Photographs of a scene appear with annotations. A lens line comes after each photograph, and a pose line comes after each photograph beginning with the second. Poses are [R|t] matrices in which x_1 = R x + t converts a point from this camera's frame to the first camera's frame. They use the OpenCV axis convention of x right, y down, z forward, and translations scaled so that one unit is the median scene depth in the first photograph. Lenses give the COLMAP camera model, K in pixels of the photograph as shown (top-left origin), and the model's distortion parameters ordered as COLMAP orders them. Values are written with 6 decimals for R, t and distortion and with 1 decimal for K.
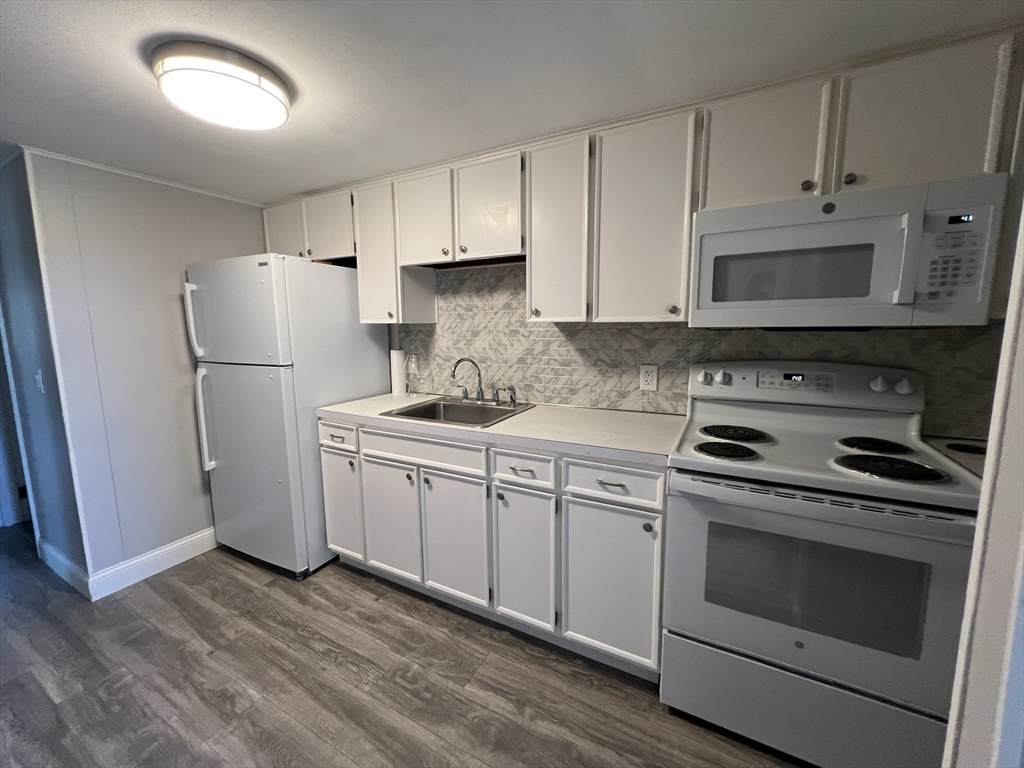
lens RADIAL K [[414.3, 0, 510.4], [0, 414.3, 381.4], [0, 0, 1]] dist [0.001228, 0.000167]
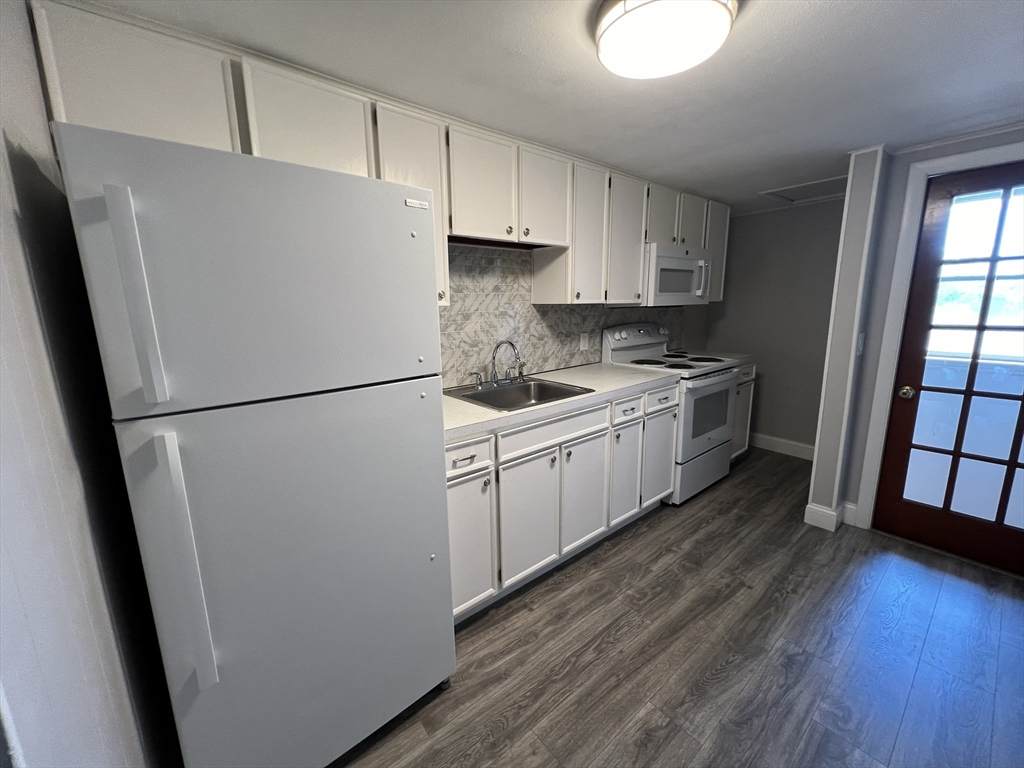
lens RADIAL K [[414.3, 0, 510.4], [0, 414.3, 381.4], [0, 0, 1]] dist [0.001228, 0.000167]
pose [[0.366279, -0.171771, 0.914513, -1.137307], [0.138100, 0.981964, 0.129129, -0.096082], [-0.920200, 0.078997, 0.383395, 0.681734]]
